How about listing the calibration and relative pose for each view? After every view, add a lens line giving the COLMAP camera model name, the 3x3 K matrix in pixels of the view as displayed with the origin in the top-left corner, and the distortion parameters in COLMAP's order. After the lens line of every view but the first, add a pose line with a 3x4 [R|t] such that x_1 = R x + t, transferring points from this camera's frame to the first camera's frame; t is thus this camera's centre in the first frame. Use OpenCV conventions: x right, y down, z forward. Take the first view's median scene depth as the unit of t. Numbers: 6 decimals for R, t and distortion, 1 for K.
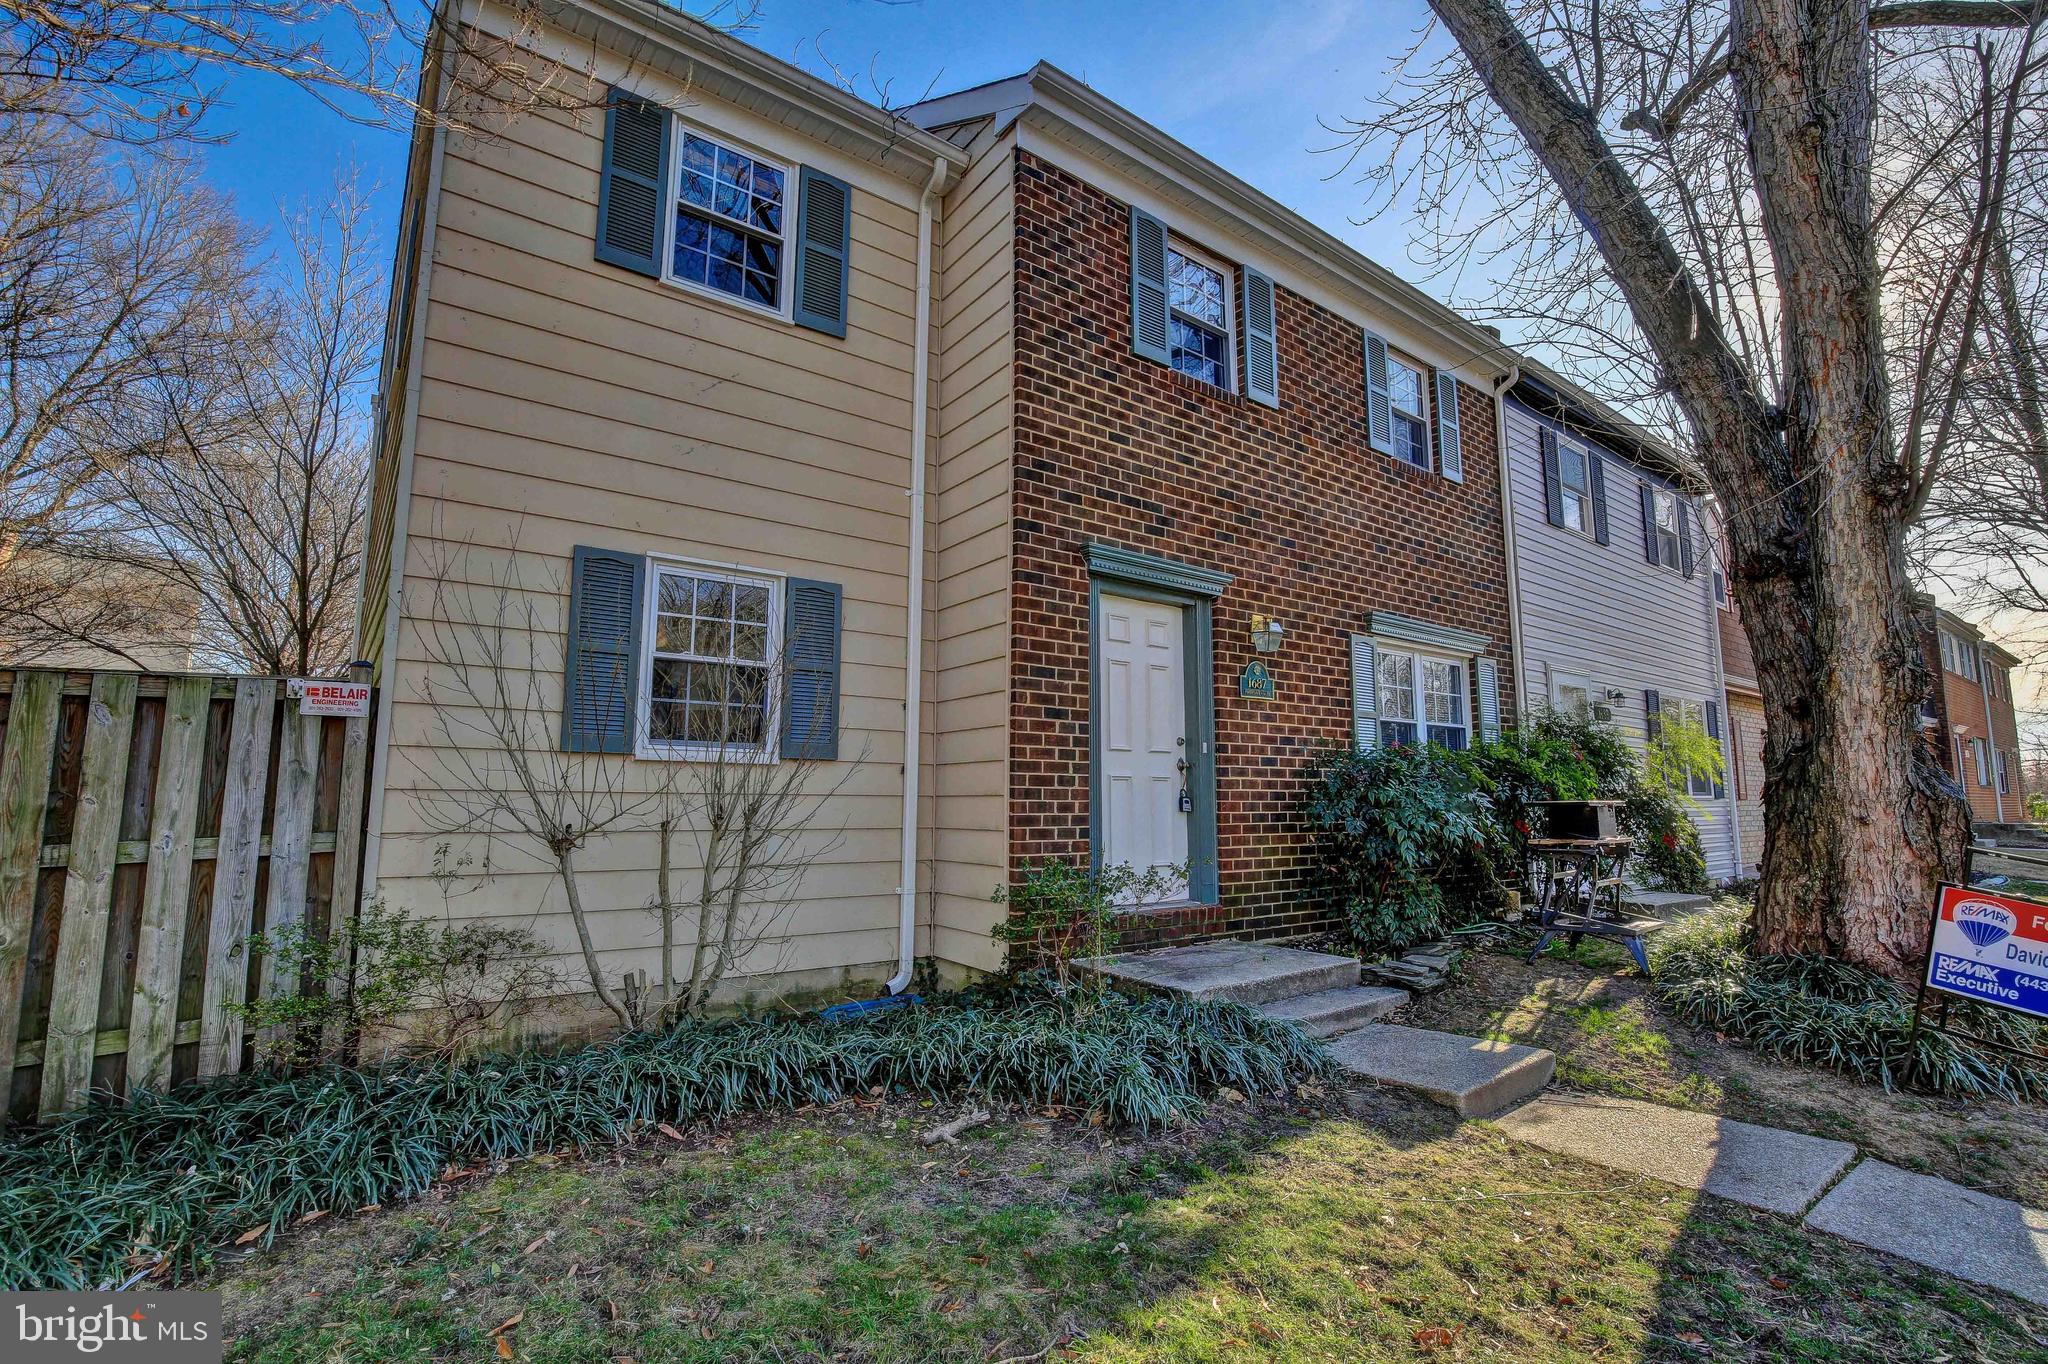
lens RADIAL K [[941.8, 0, 1012.5], [0, 941.8, 676.6], [0, 0, 1]] dist [-0.035281, 0.006574]
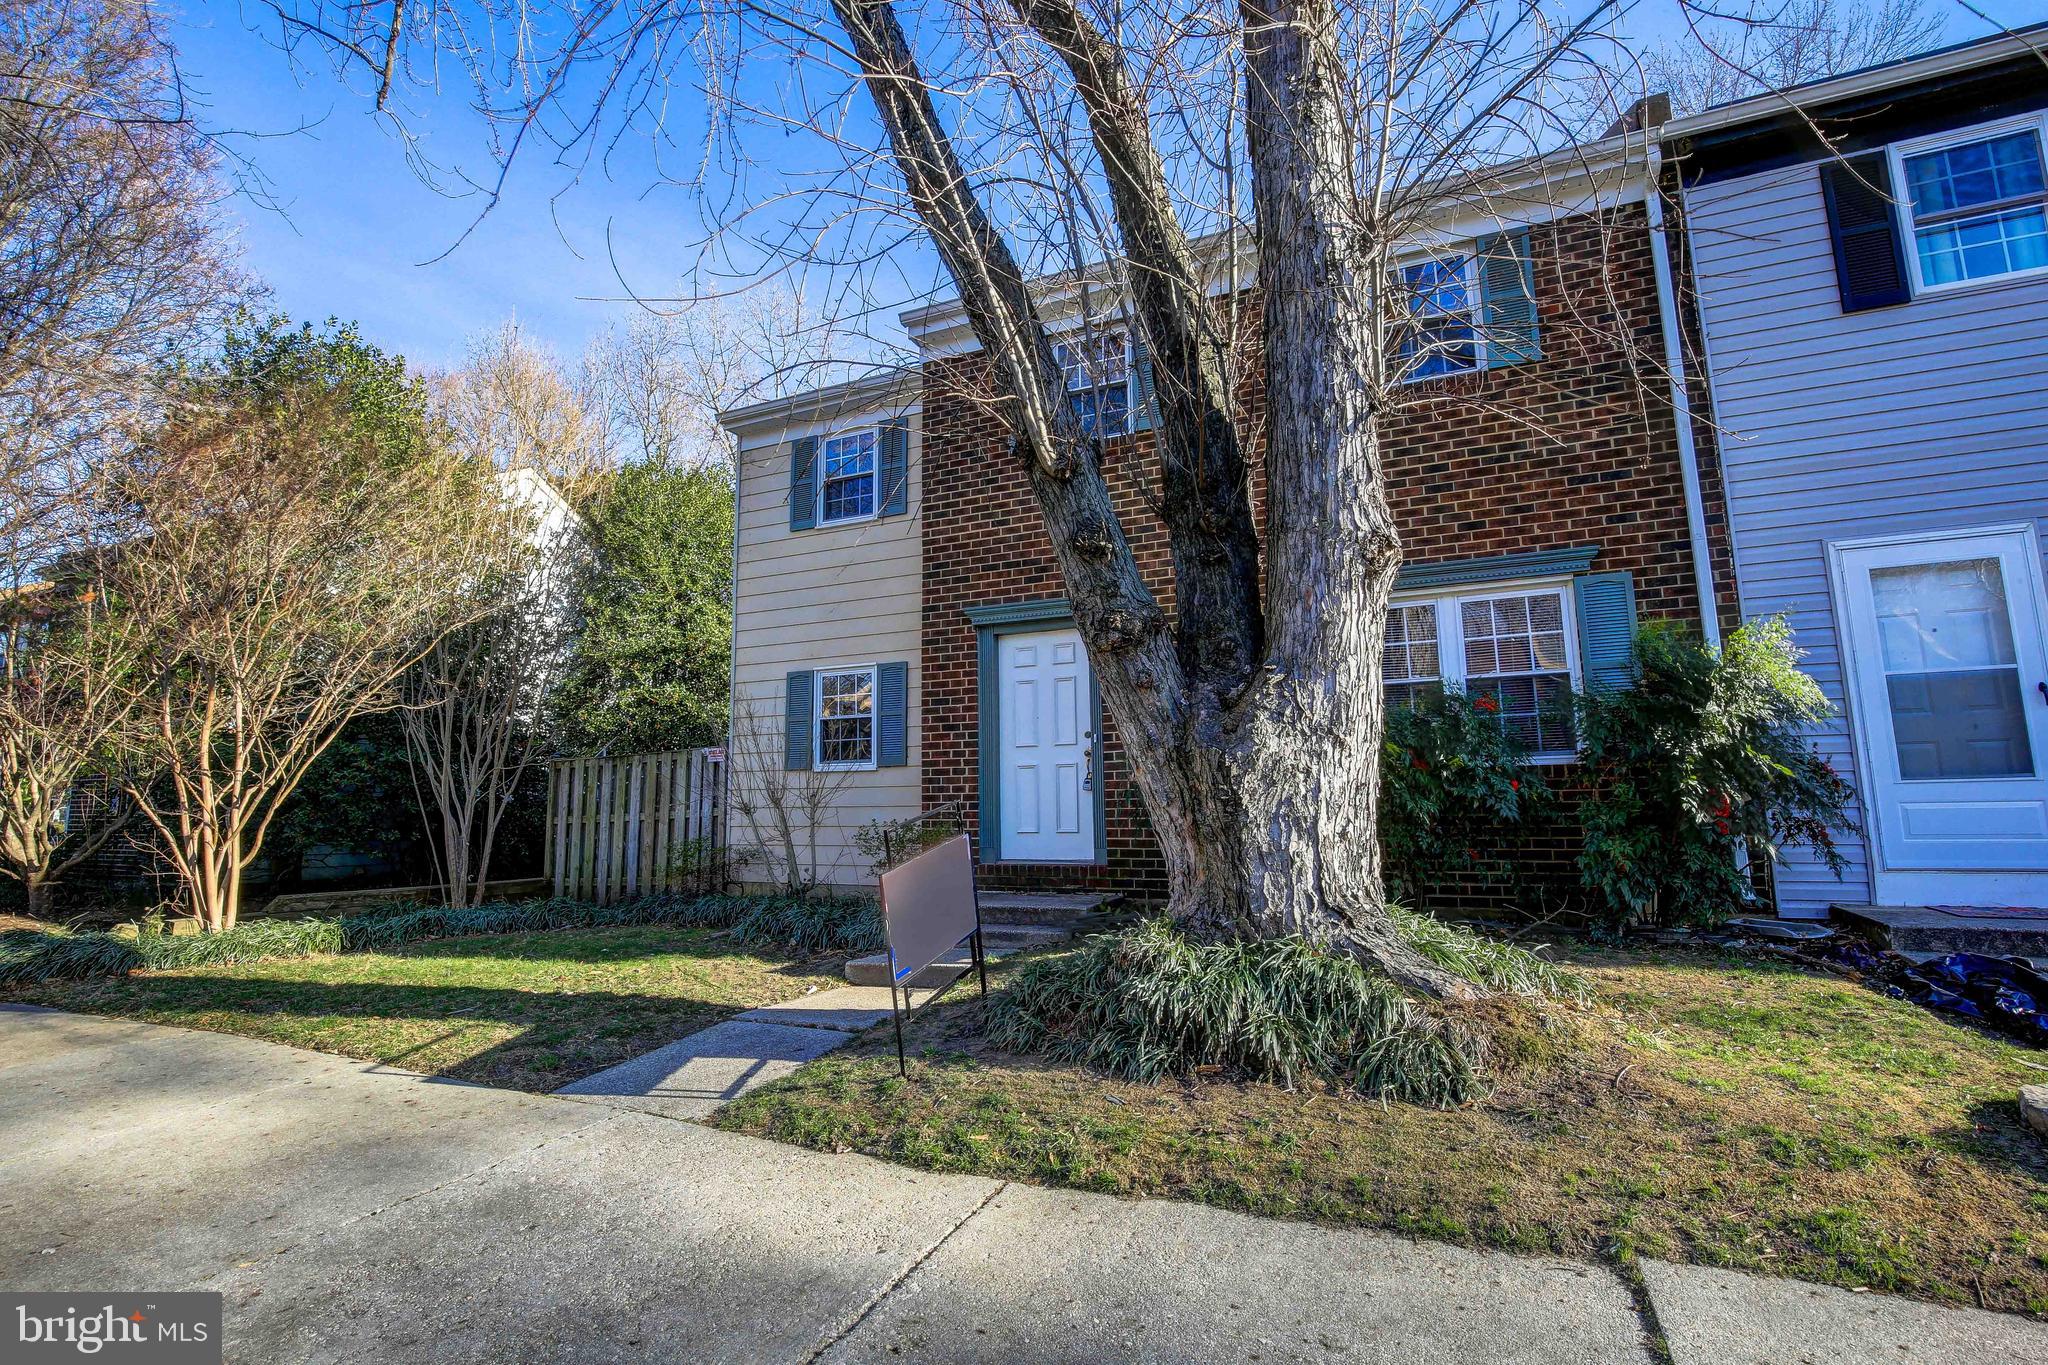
lens RADIAL K [[941.8, 0, 1012.5], [0, 941.8, 677.1], [0, 0, 1]] dist [-0.035281, 0.006574]
pose [[0.479388, -0.134549, -0.867228, 1.355360], [0.128704, 0.988272, -0.082184, 0.092115], [0.868114, -0.072218, 0.491082, 0.331328]]
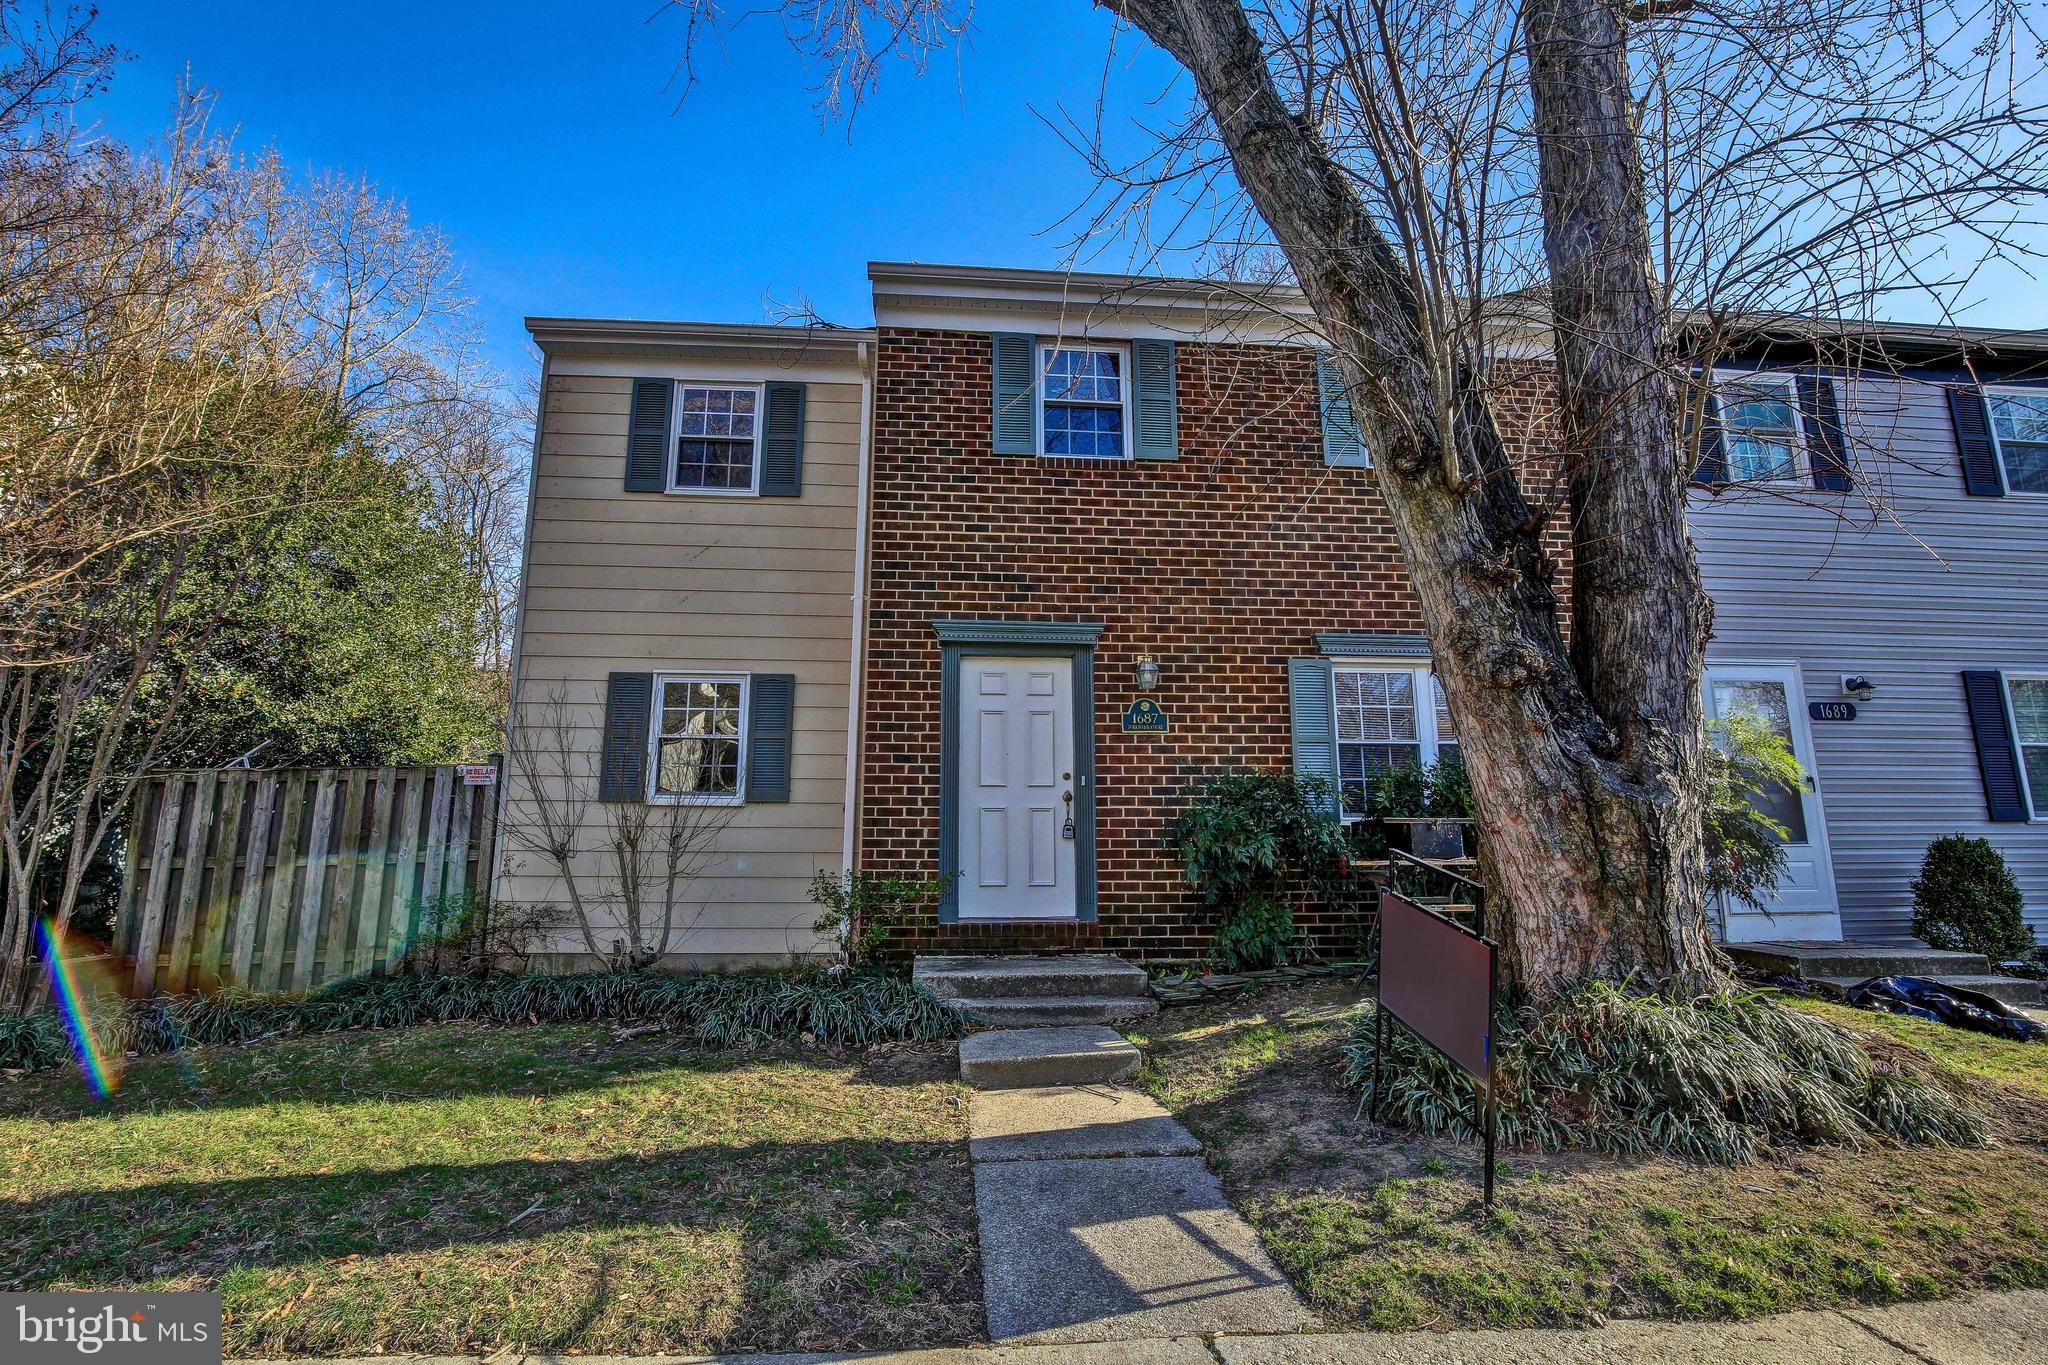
lens RADIAL K [[941.8, 0, 1012.5], [0, 941.8, 677.1], [0, 0, 1]] dist [-0.035281, 0.006574]
pose [[0.845872, -0.105397, -0.522870, 0.802184], [0.073652, 0.993972, -0.081209, 0.041555], [0.528277, 0.030182, 0.848536, 0.000008]]
